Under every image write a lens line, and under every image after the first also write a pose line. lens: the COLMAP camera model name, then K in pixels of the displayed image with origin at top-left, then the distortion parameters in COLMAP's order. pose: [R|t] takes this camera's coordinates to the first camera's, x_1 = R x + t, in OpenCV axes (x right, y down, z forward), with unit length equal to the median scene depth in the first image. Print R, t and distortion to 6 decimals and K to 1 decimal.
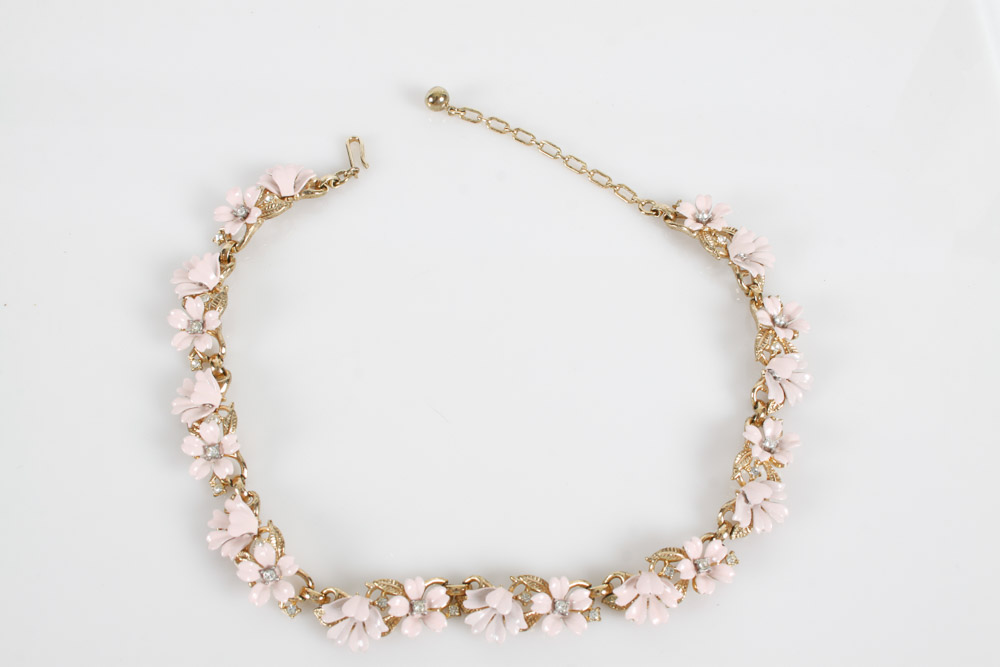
lens RADIAL K [[1542.1, 0, 499.6], [0, 1542.1, 333.0], [0, 0, 1]] dist [-0.017141, 0.000000]
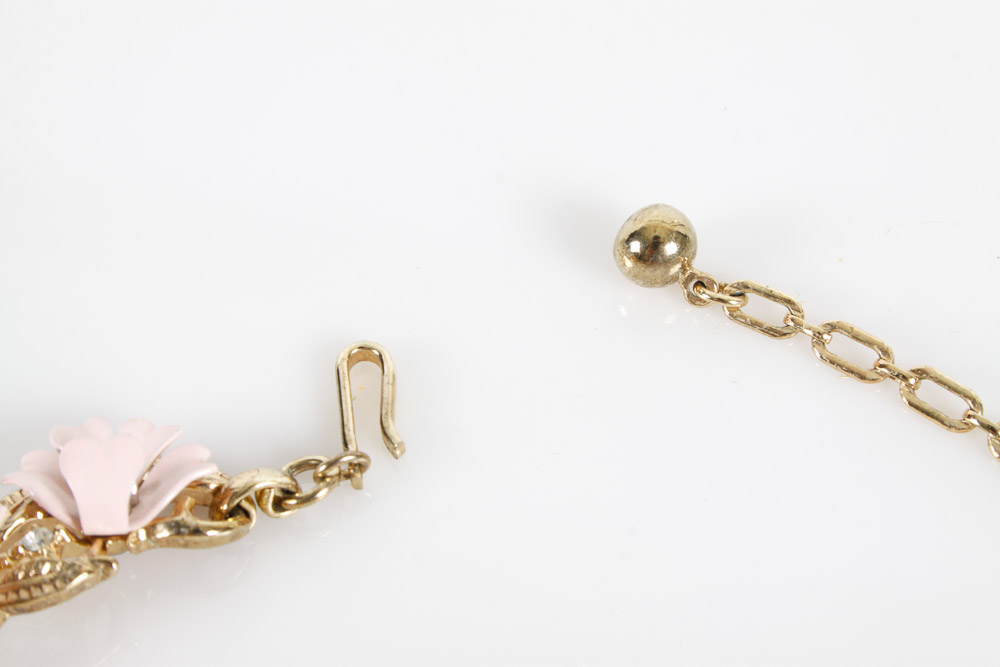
lens RADIAL K [[2557.5, 0, 500.1], [0, 2557.5, 333.5], [0, 0, 1]] dist [-0.045778, 0.000000]
pose [[0.993234, 0.093272, -0.069188, -0.035672], [-0.101047, 0.987735, -0.119032, -0.074621], [0.057237, 0.125218, 0.990477, 0.520828]]
